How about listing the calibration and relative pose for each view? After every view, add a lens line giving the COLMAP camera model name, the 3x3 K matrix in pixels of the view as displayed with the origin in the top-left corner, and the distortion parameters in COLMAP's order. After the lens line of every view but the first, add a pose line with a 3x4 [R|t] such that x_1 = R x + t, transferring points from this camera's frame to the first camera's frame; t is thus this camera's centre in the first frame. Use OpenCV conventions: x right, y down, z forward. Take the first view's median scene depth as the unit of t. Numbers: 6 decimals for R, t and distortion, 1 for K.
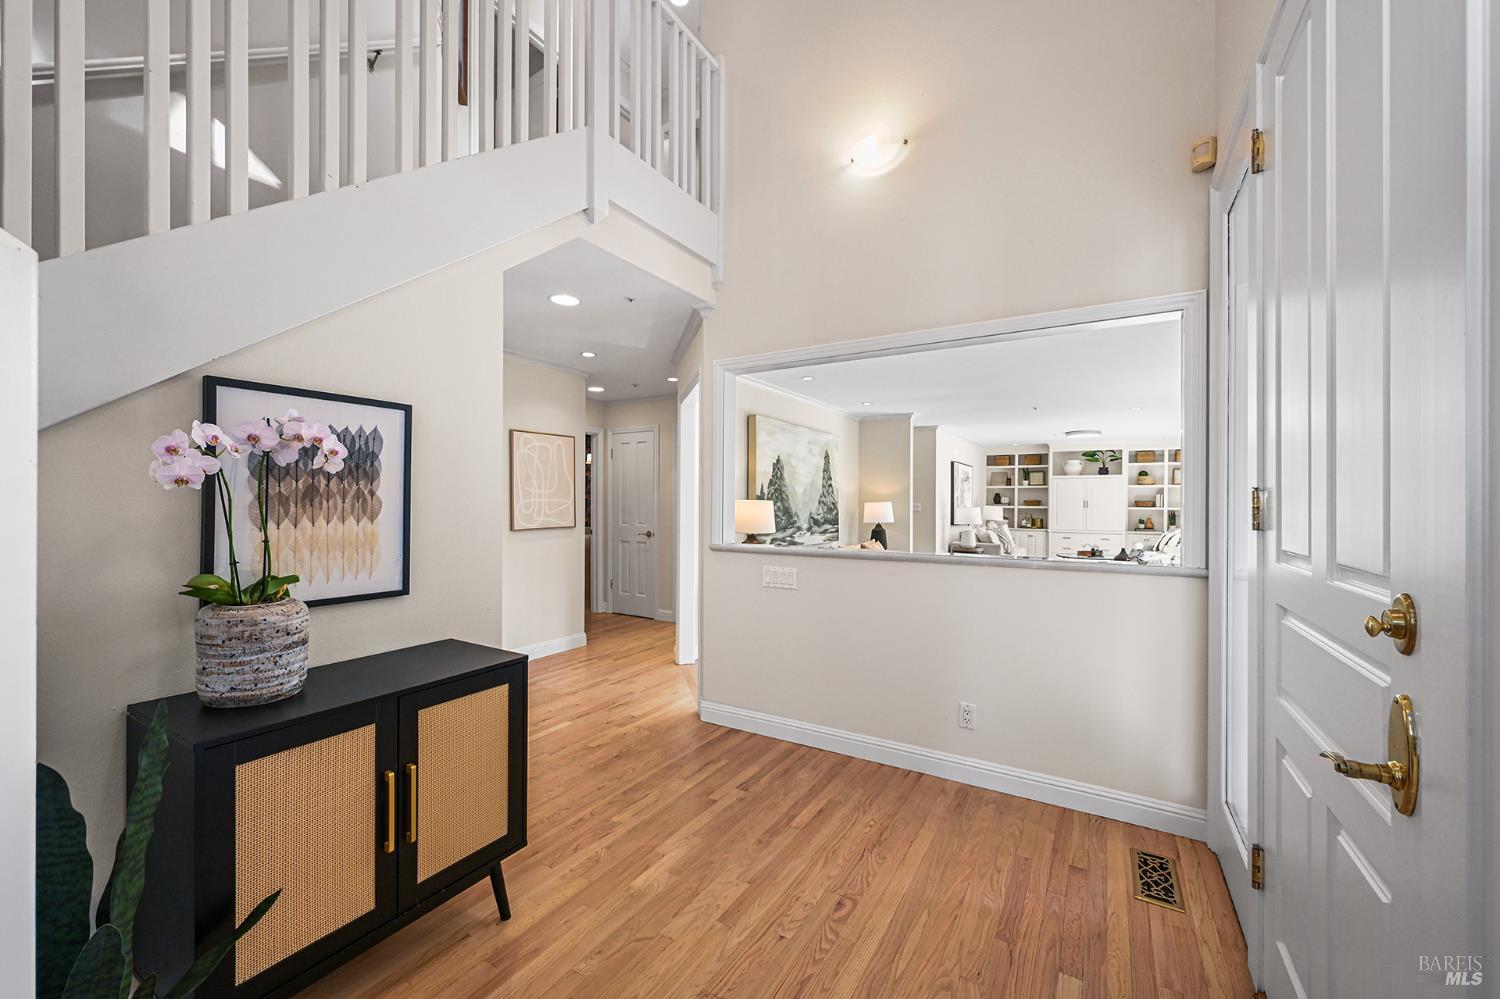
lens RADIAL K [[589.3, 0, 731.6], [0, 589.3, 501.5], [0, 0, 1]] dist [-0.007324, -0.000063]
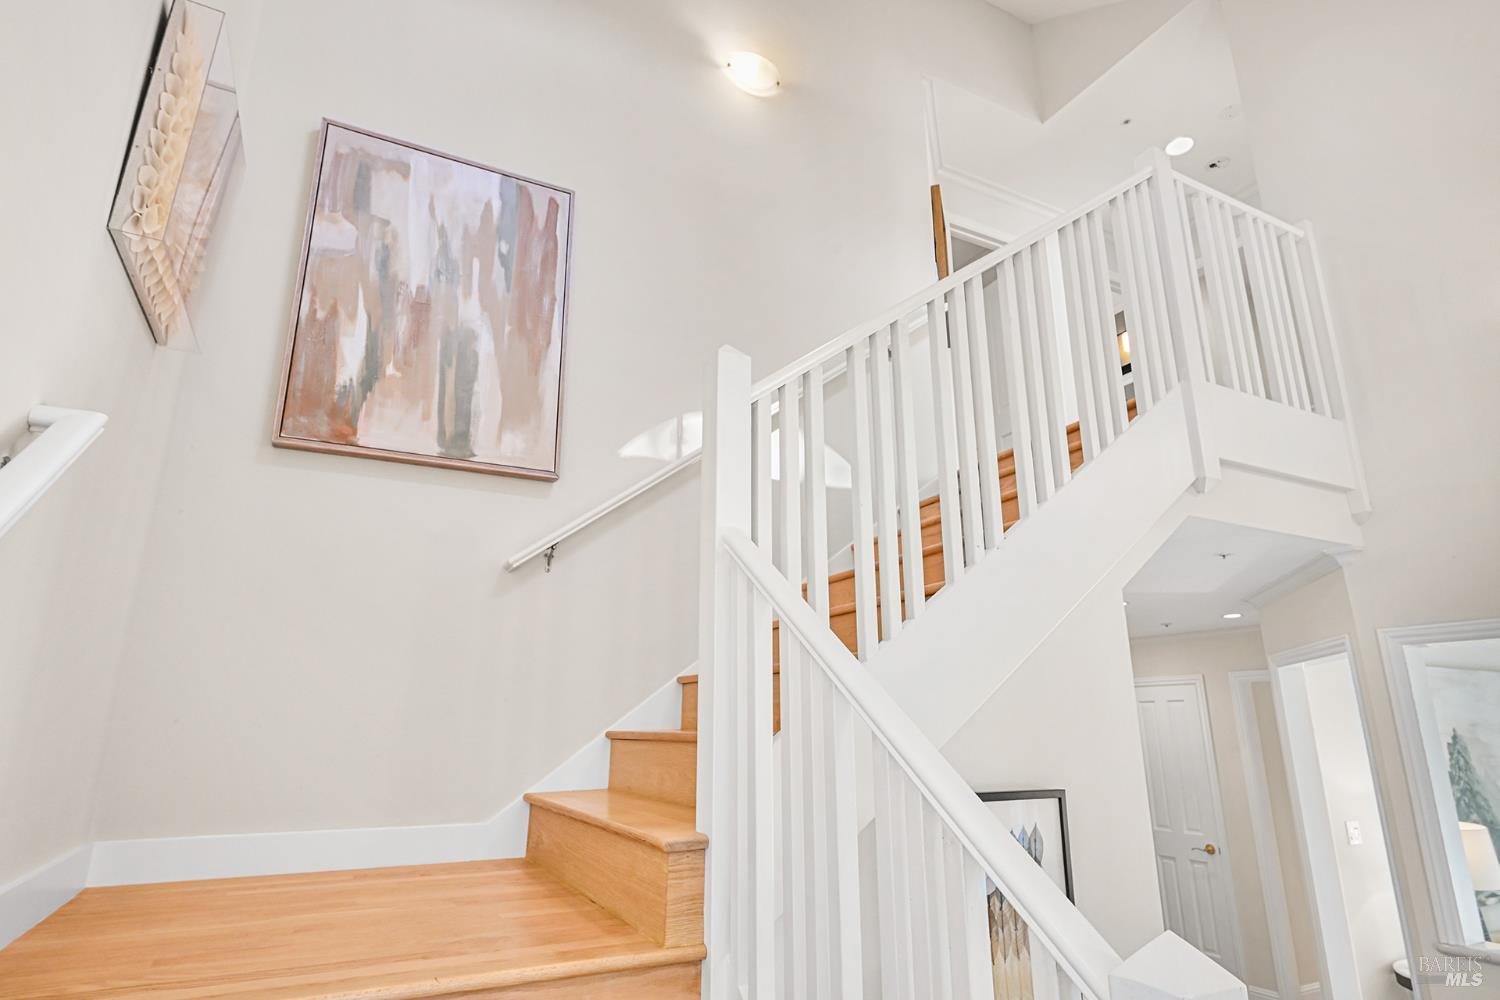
lens RADIAL K [[812.8, 0, 750.0], [0, 812.8, 500.0], [0, 0, 1]] dist [-0.004337, -0.000456]
pose [[0.864763, -0.138174, -0.482796, -0.231821], [0.002420, 0.962537, -0.271138, -0.175532], [0.502174, 0.233302, 0.832702, -0.172318]]
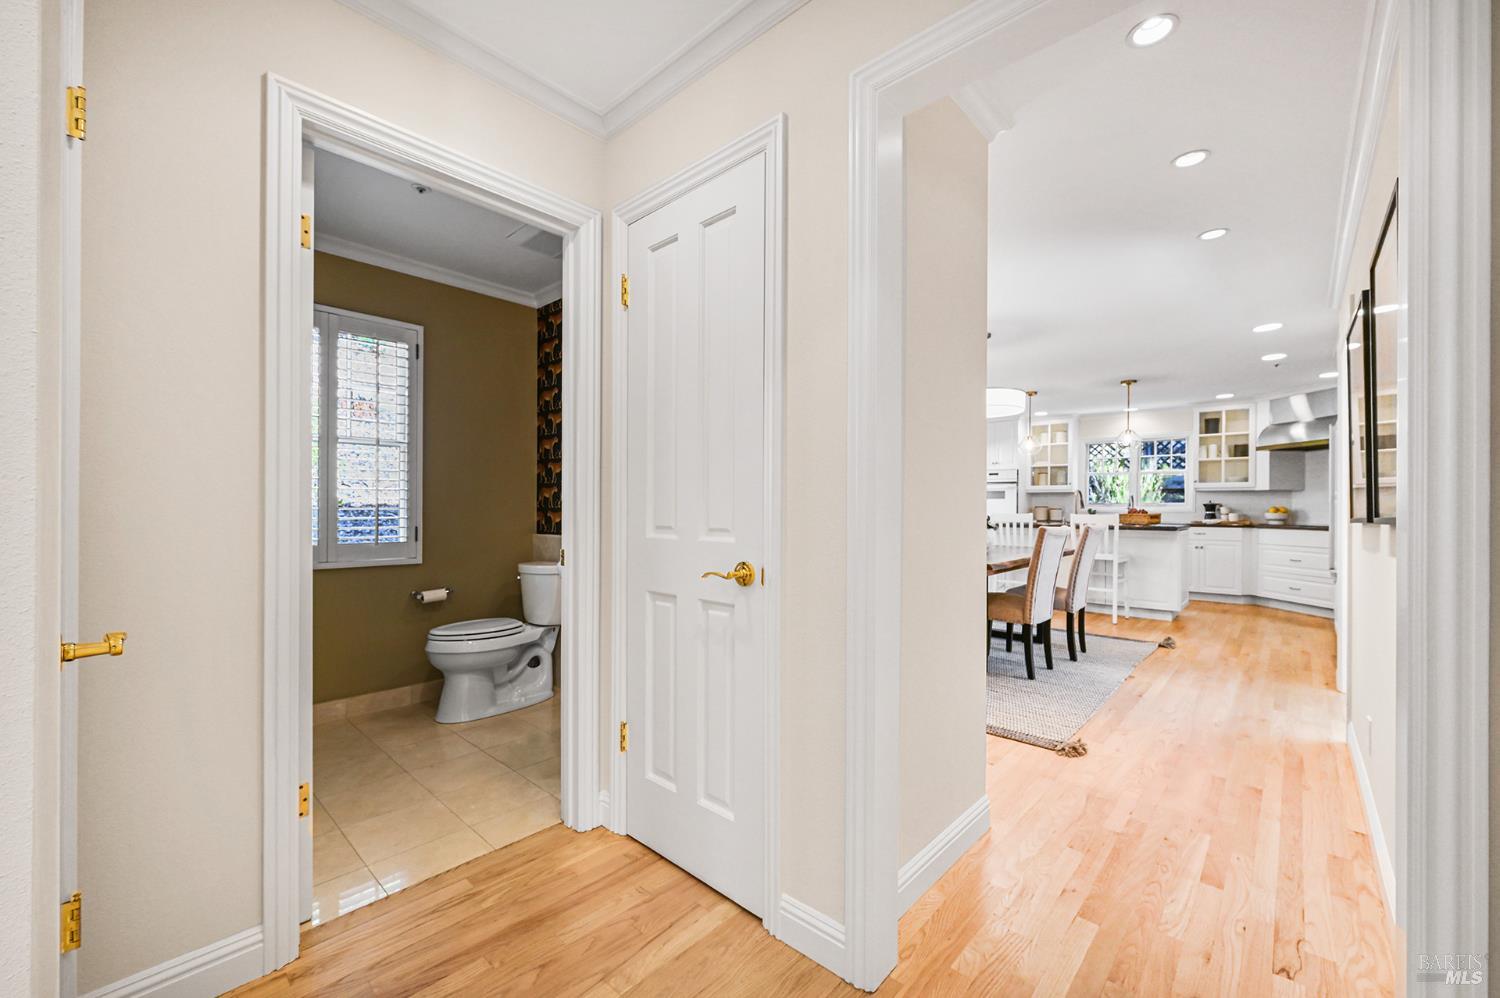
lens RADIAL K [[597.4, 0, 749.8], [0, 597.4, 507.6], [0, 0, 1]] dist [0.000303, 0.000025]
pose [[0.984750, 0.002059, -0.173965, -0.229690], [-0.001617, 0.999995, 0.002682, 0.065167], [0.173970, -0.002359, 0.984748, 1.835369]]
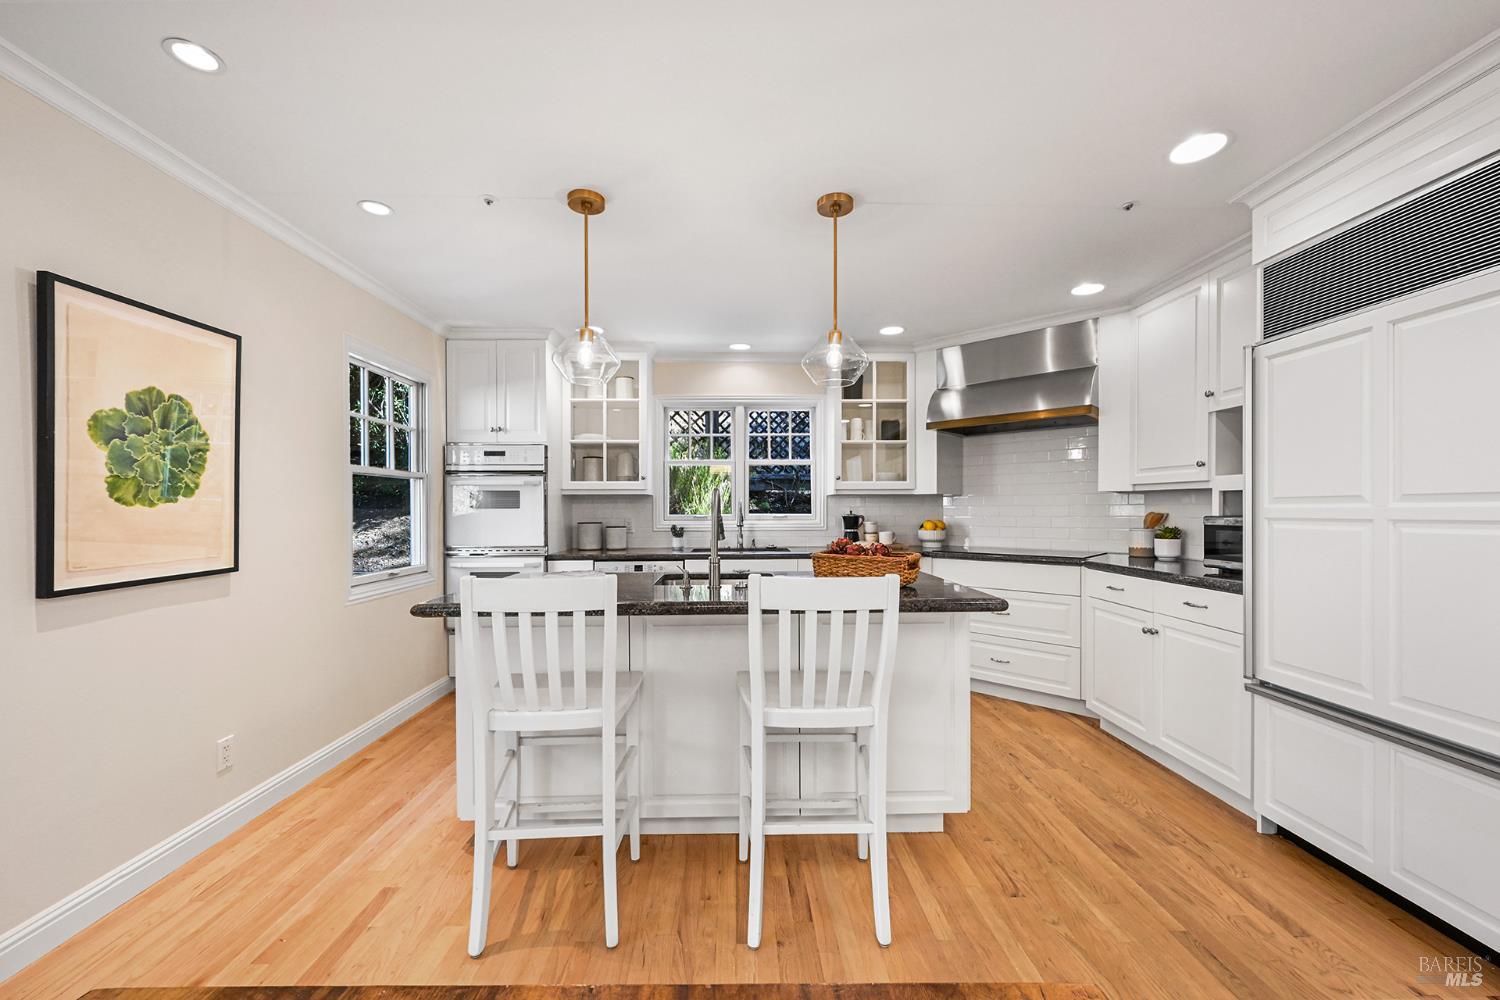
lens RADIAL K [[597.4, 0, 749.8], [0, 597.4, 508.6], [0, 0, 1]] dist [0.000303, 0.000025]
pose [[0.829608, -0.001352, 0.558344, -0.171538], [0.004727, 0.999978, -0.004602, 0.061426], [-0.558326, 0.006457, 0.829597, 2.080268]]
